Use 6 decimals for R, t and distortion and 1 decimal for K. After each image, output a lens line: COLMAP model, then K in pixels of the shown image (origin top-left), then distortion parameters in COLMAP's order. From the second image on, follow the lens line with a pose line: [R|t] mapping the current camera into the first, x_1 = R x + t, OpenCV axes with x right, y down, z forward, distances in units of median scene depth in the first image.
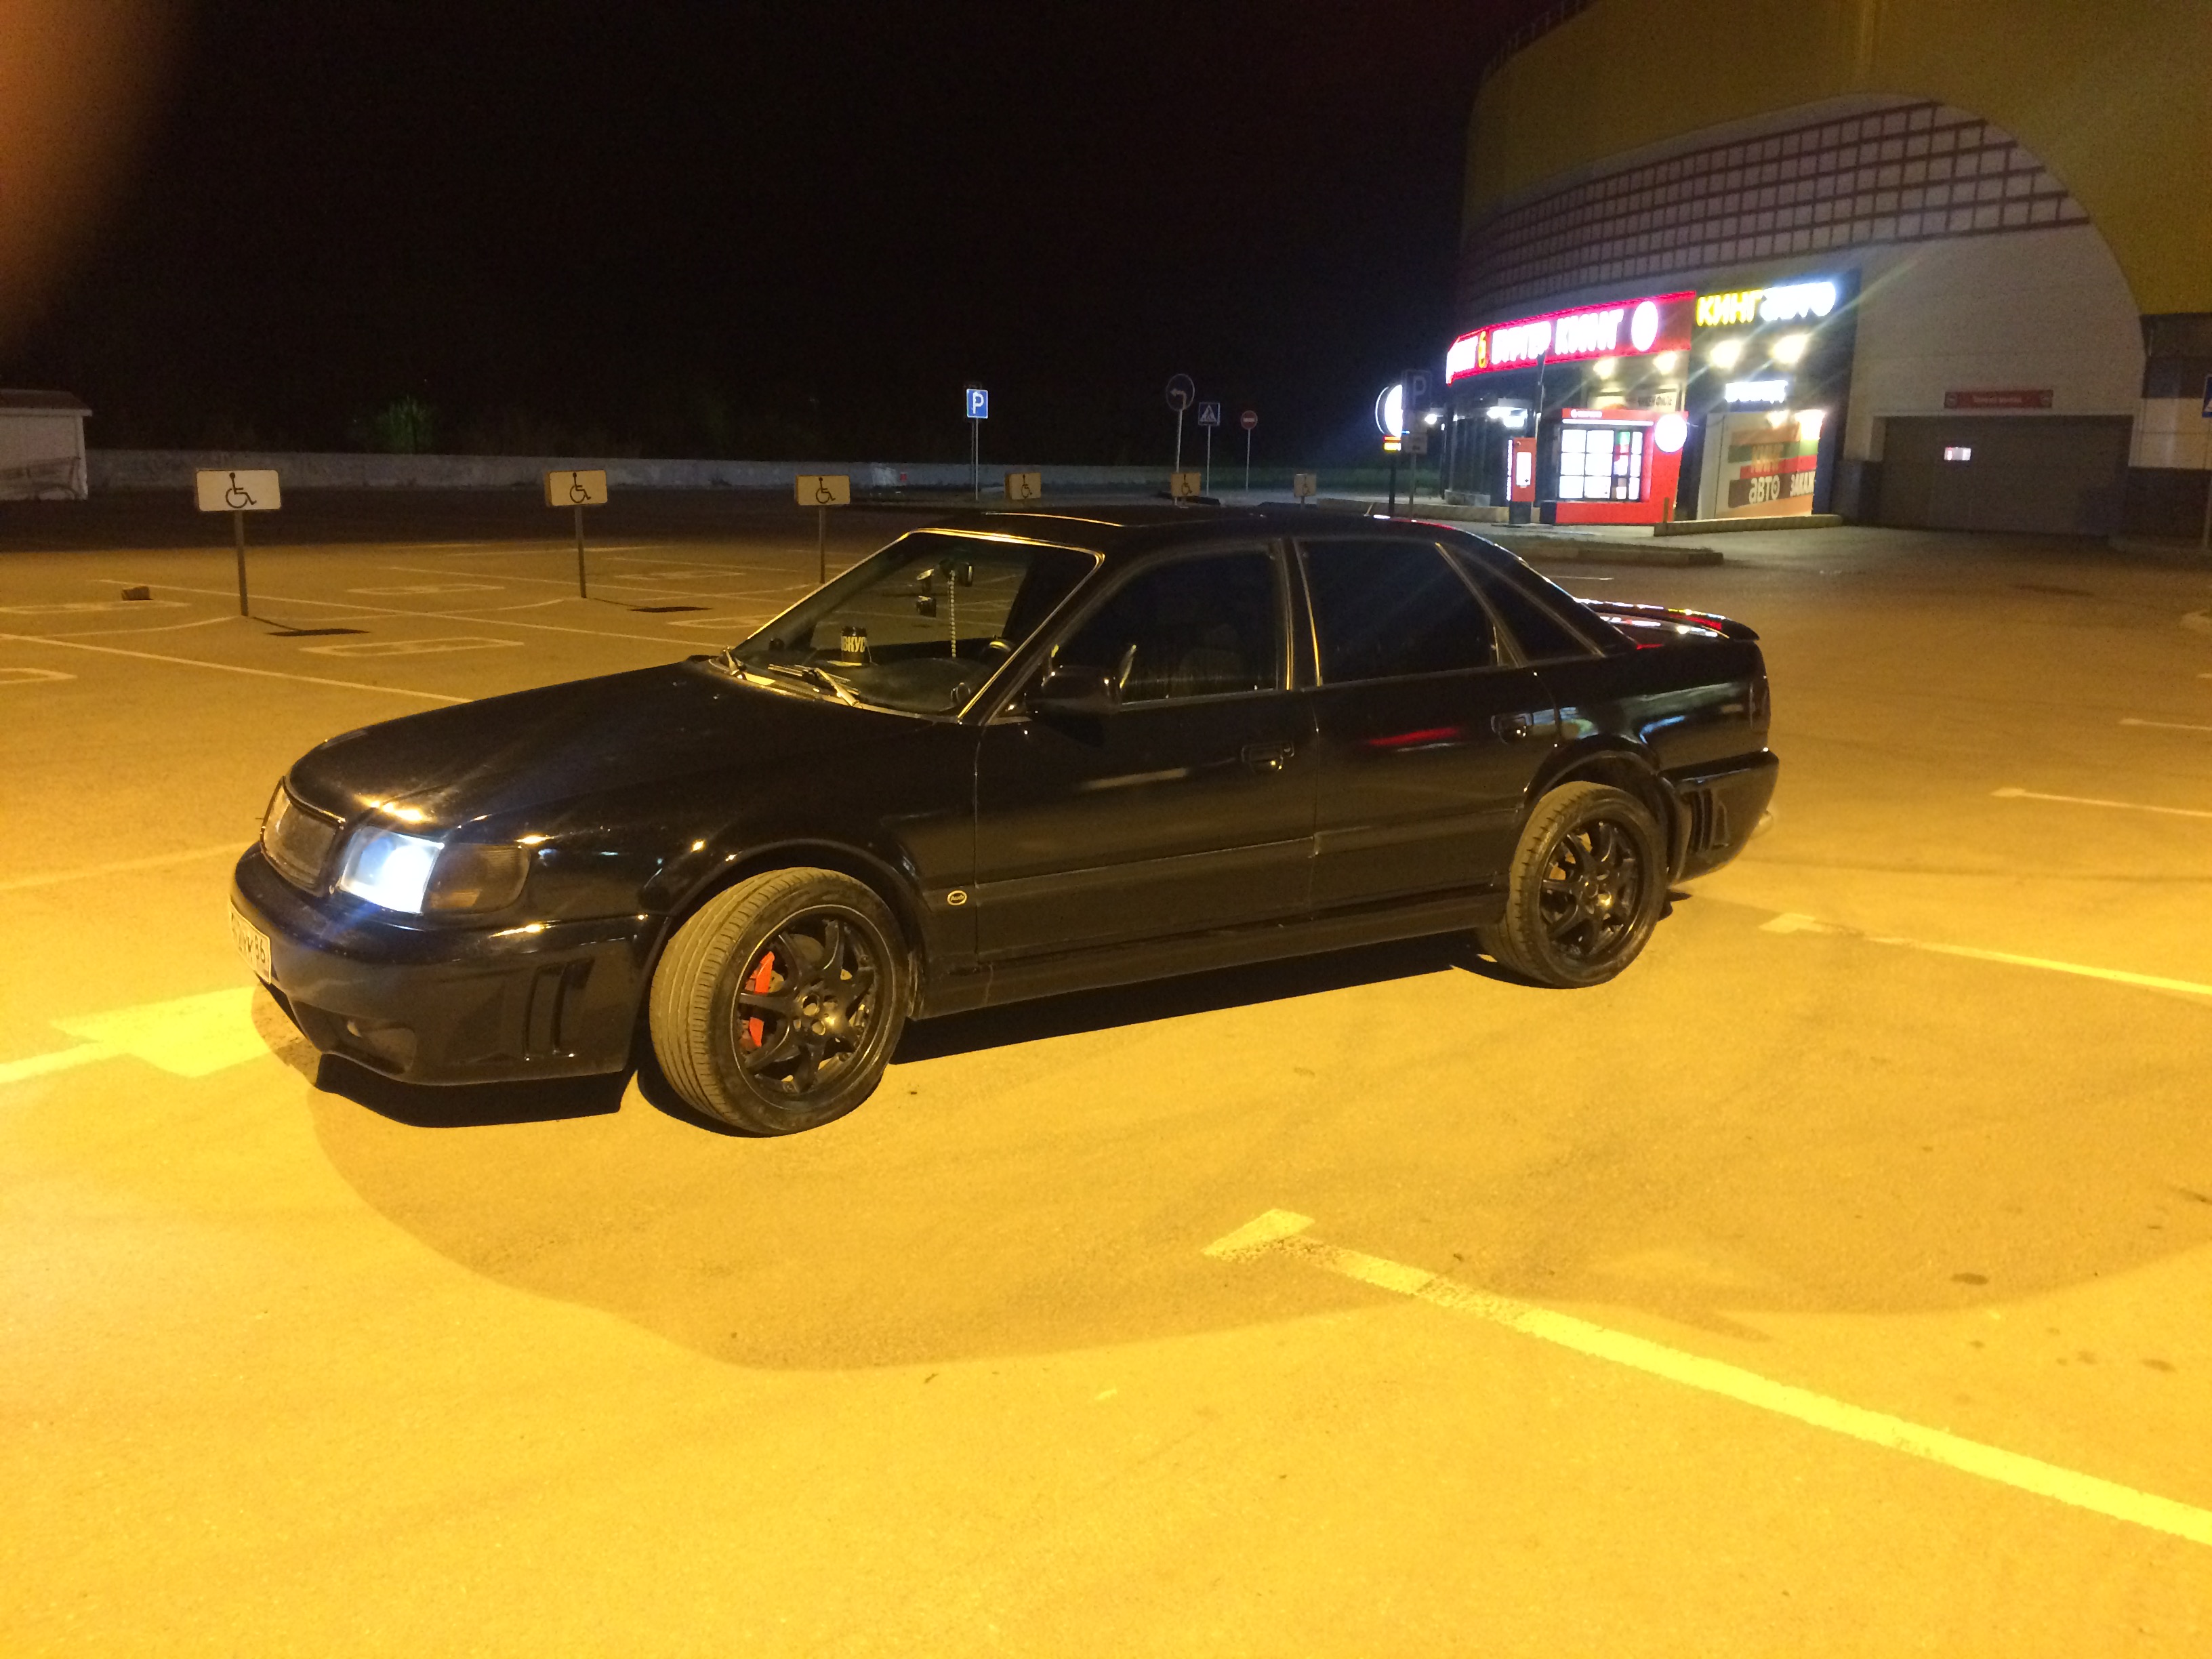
lens RADIAL K [[1890.1, 0, 1106.0], [0, 1890.1, 829.5], [0, 0, 1]] dist [0.108597, -0.177095]
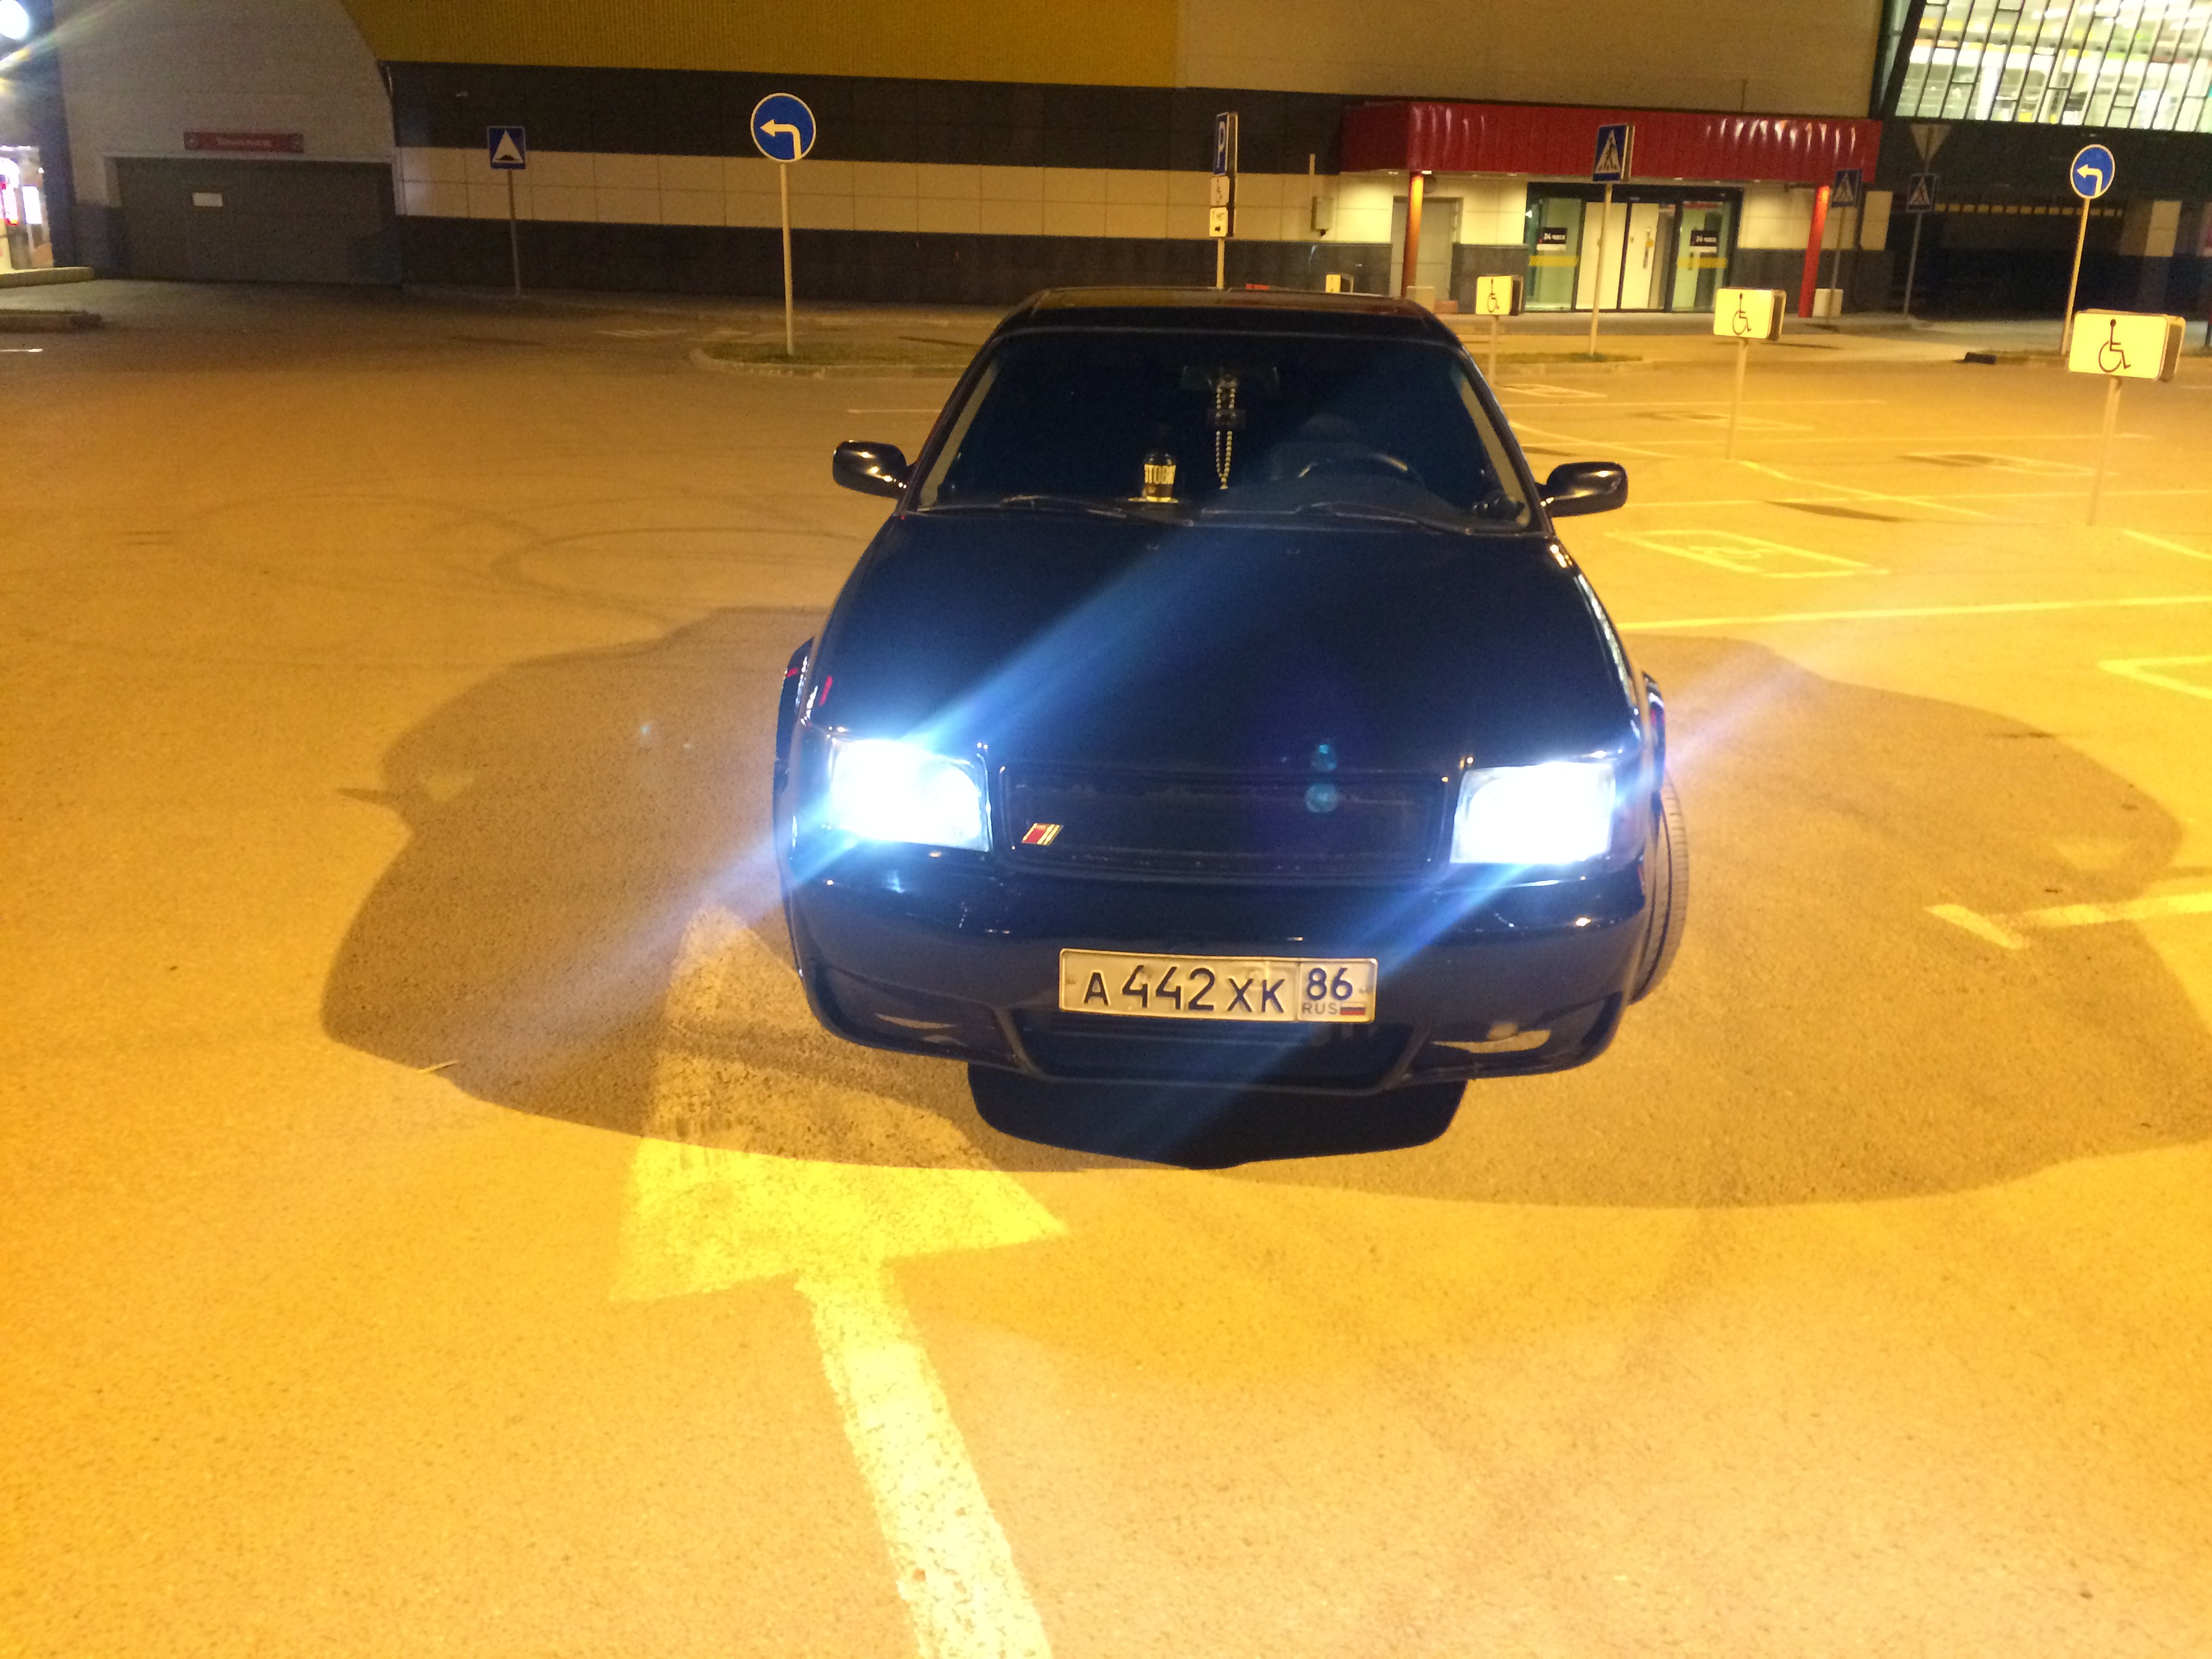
lens RADIAL K [[1890.1, 0, 1106.0], [0, 1890.1, 829.5], [0, 0, 1]] dist [0.108597, -0.177095]
pose [[0.576406, -0.246080, 0.779231, -0.865997], [0.146866, 0.969249, 0.197449, -0.117477], [-0.803857, 0.000631, 0.594822, 0.564474]]
